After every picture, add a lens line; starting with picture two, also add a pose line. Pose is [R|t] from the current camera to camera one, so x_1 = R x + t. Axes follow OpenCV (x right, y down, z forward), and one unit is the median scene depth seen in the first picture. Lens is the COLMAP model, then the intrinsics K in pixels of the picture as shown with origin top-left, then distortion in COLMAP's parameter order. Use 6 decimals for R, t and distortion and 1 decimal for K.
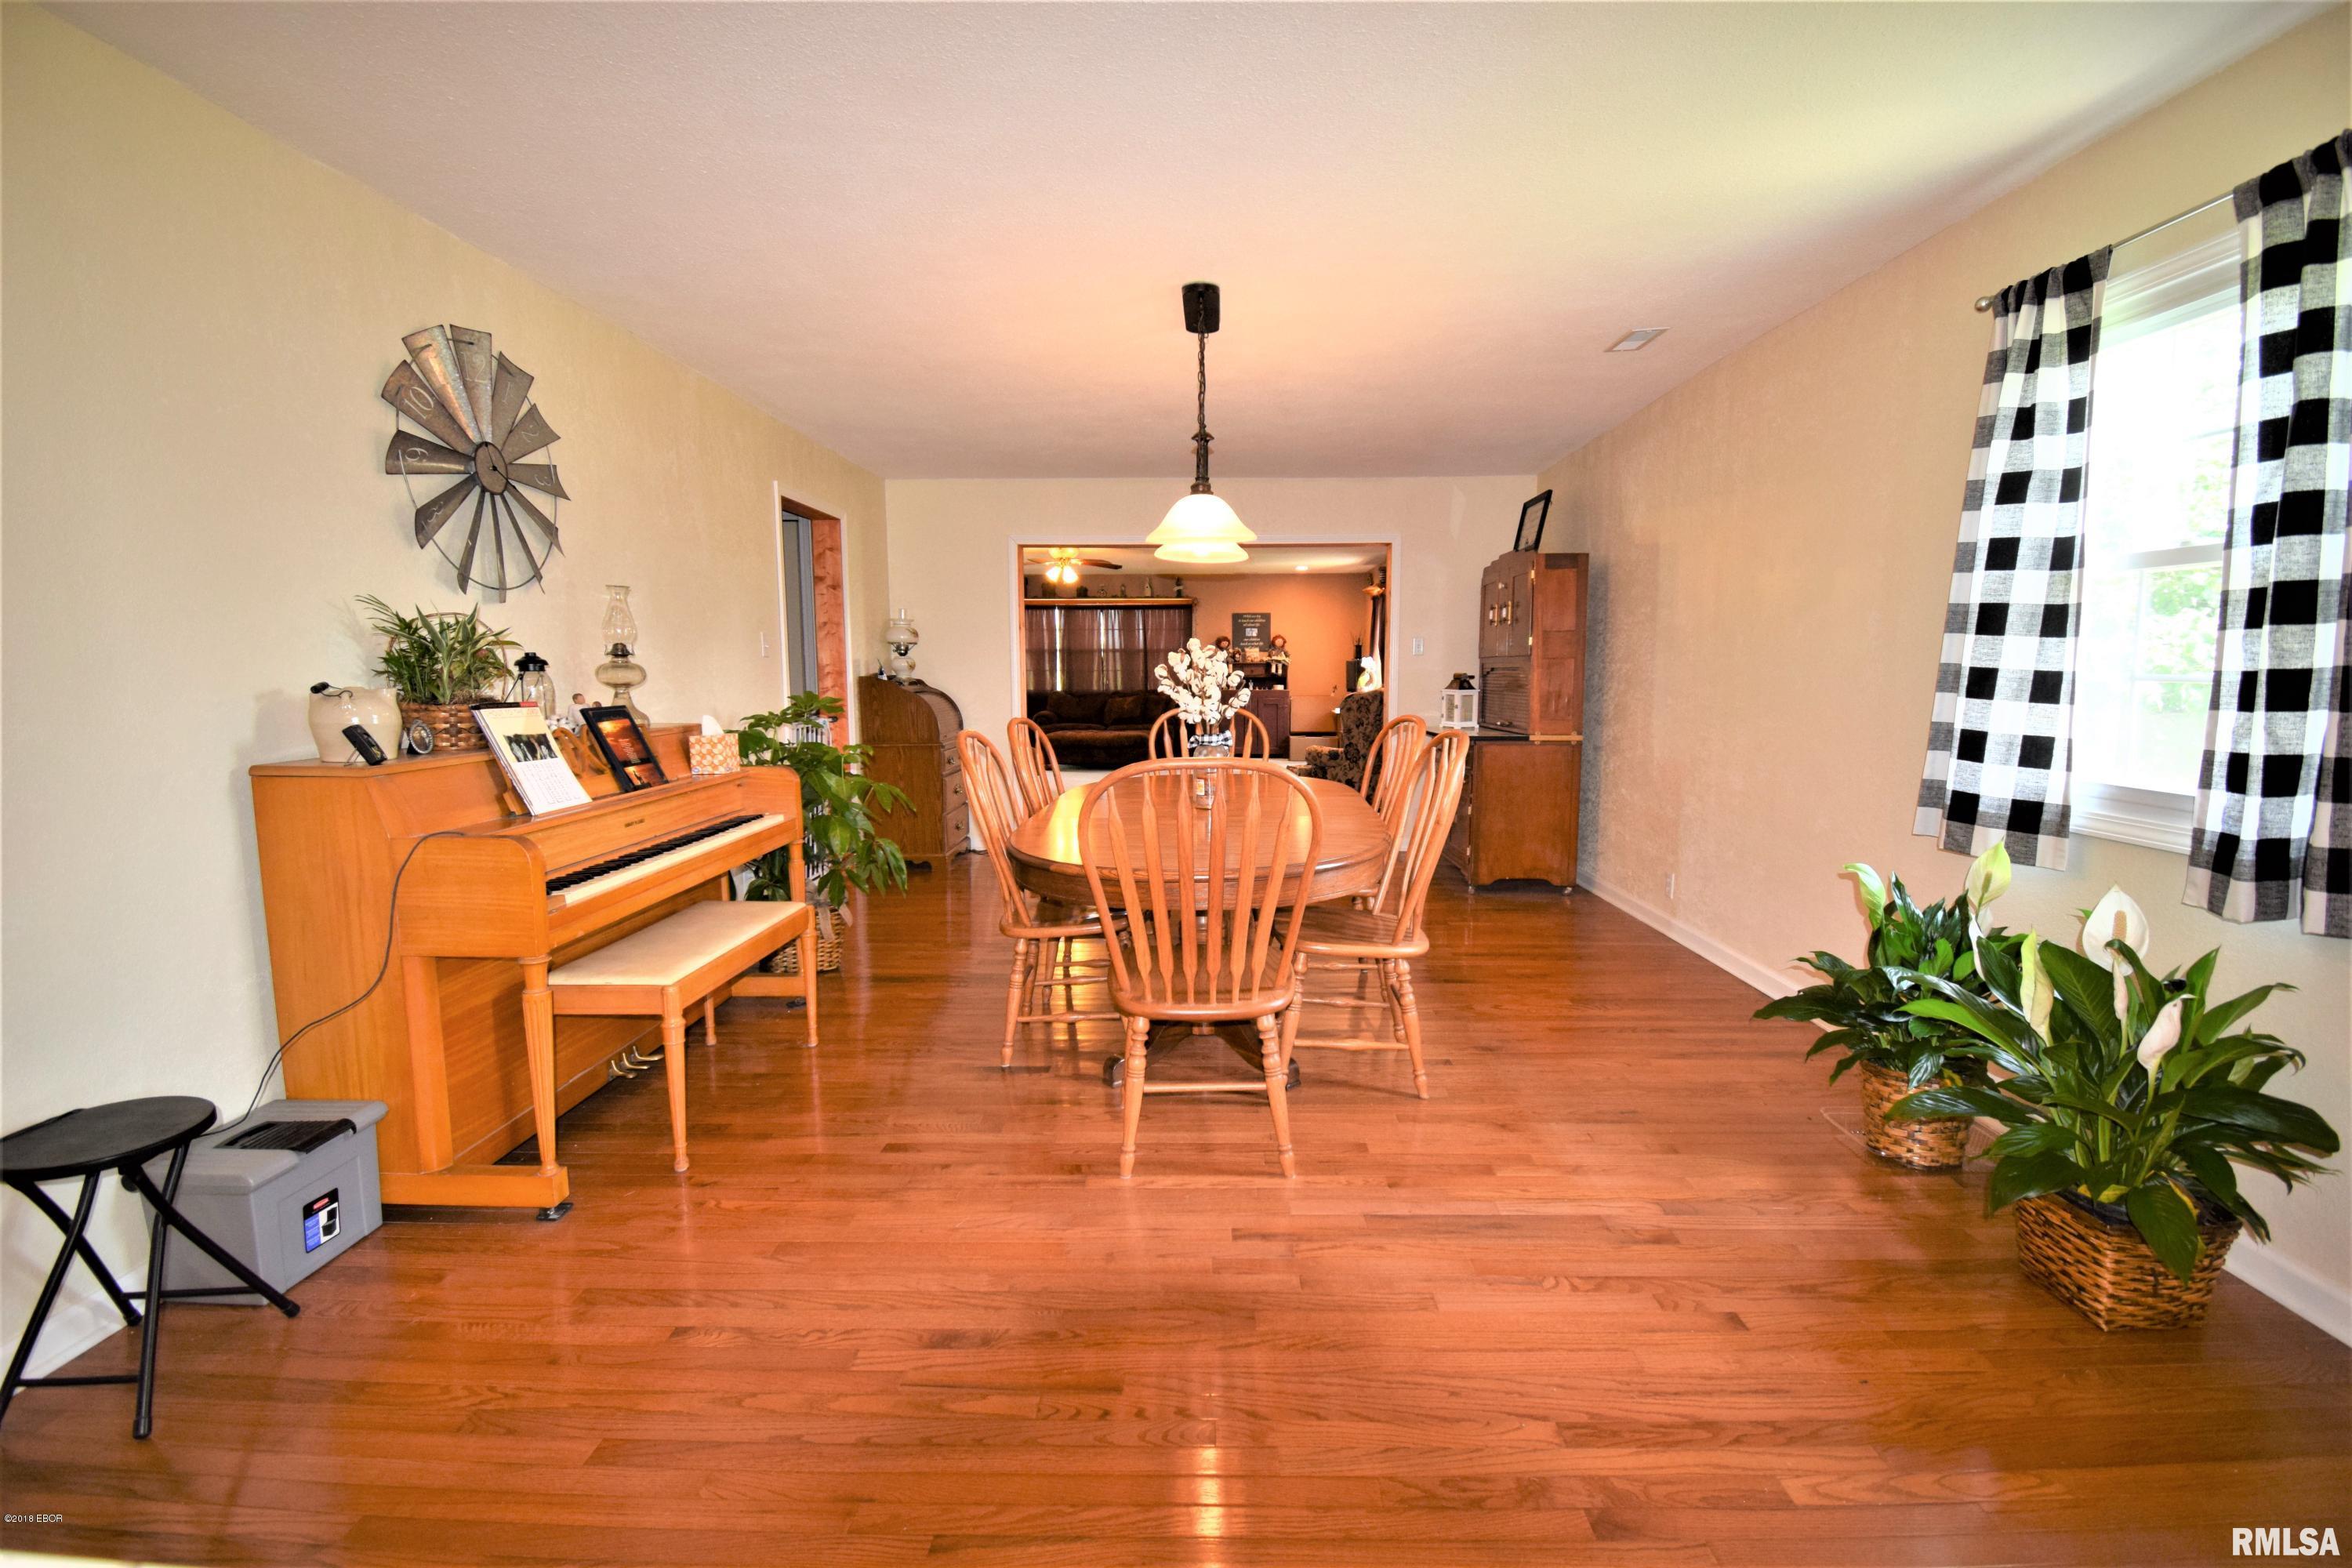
lens RADIAL K [[1040.0, 0, 1182.8], [0, 1040.0, 780.9], [0, 0, 1]] dist [0.023463, -0.029337]
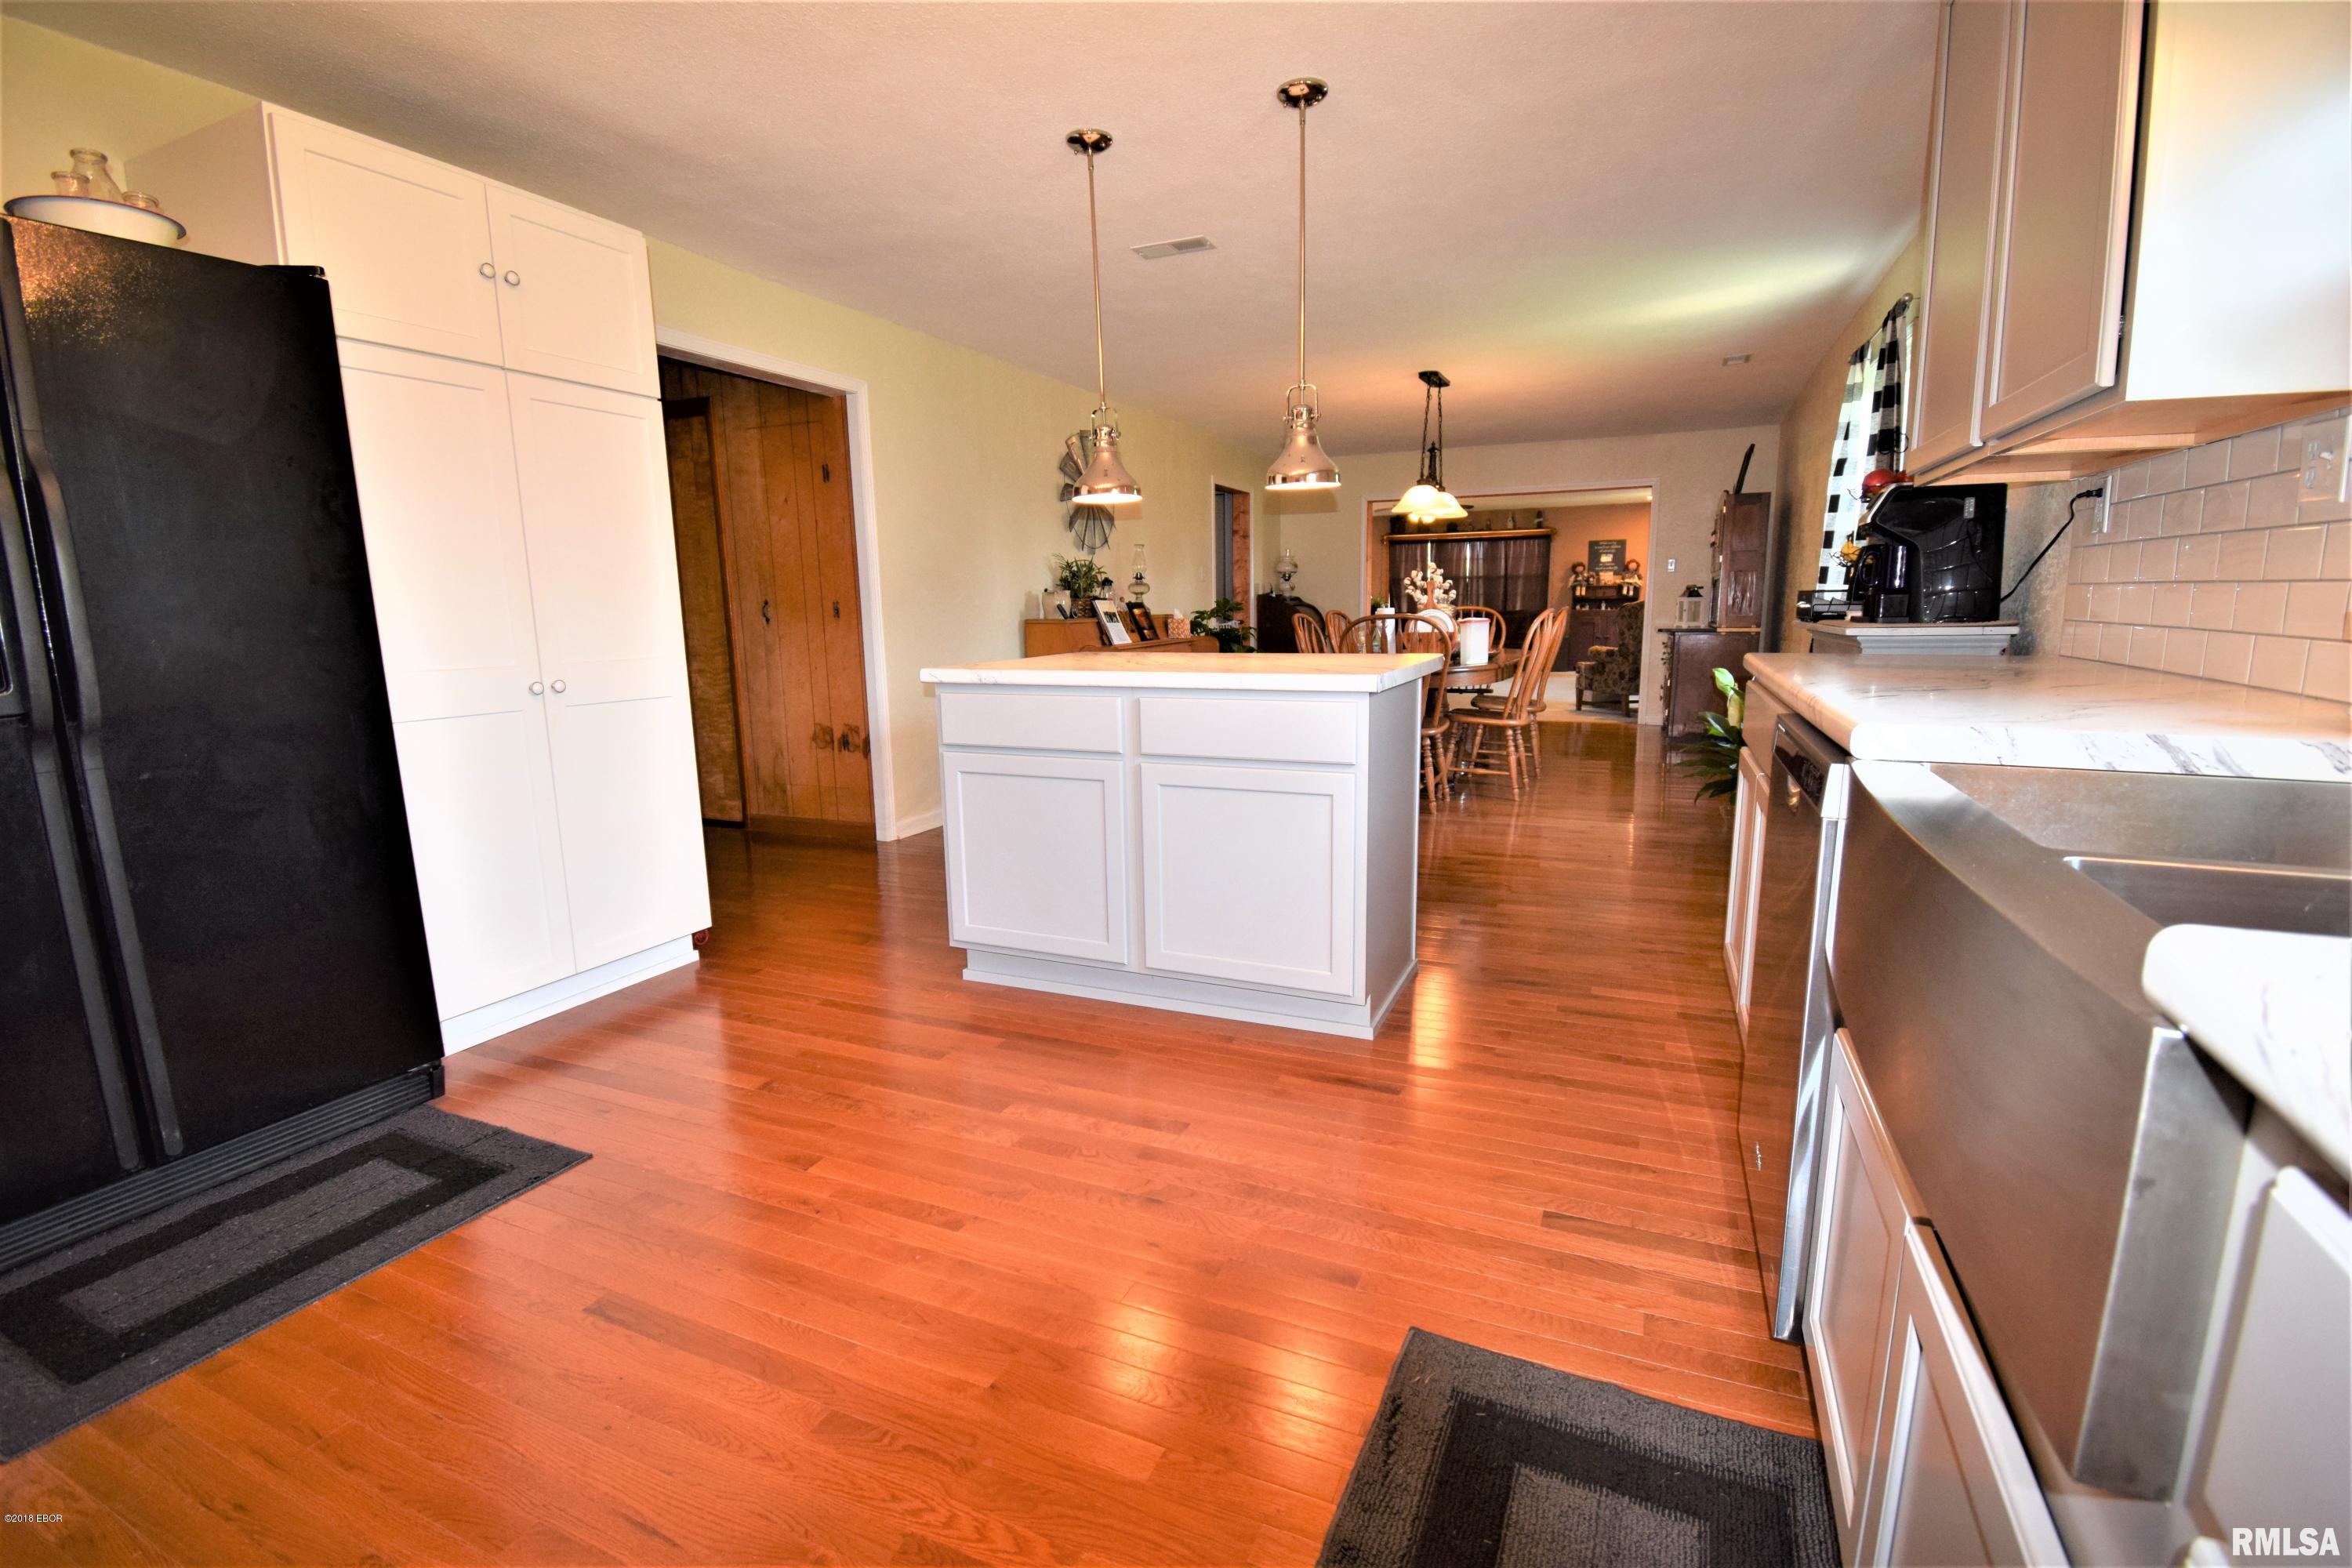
lens RADIAL K [[1040.0, 0, 1182.8], [0, 1040.0, 780.9], [0, 0, 1]] dist [0.023463, -0.029337]
pose [[0.924456, 0.053007, -0.377586, 0.323157], [-0.029639, 0.997283, 0.067435, 0.131130], [0.380135, -0.051150, 0.923516, -0.847192]]
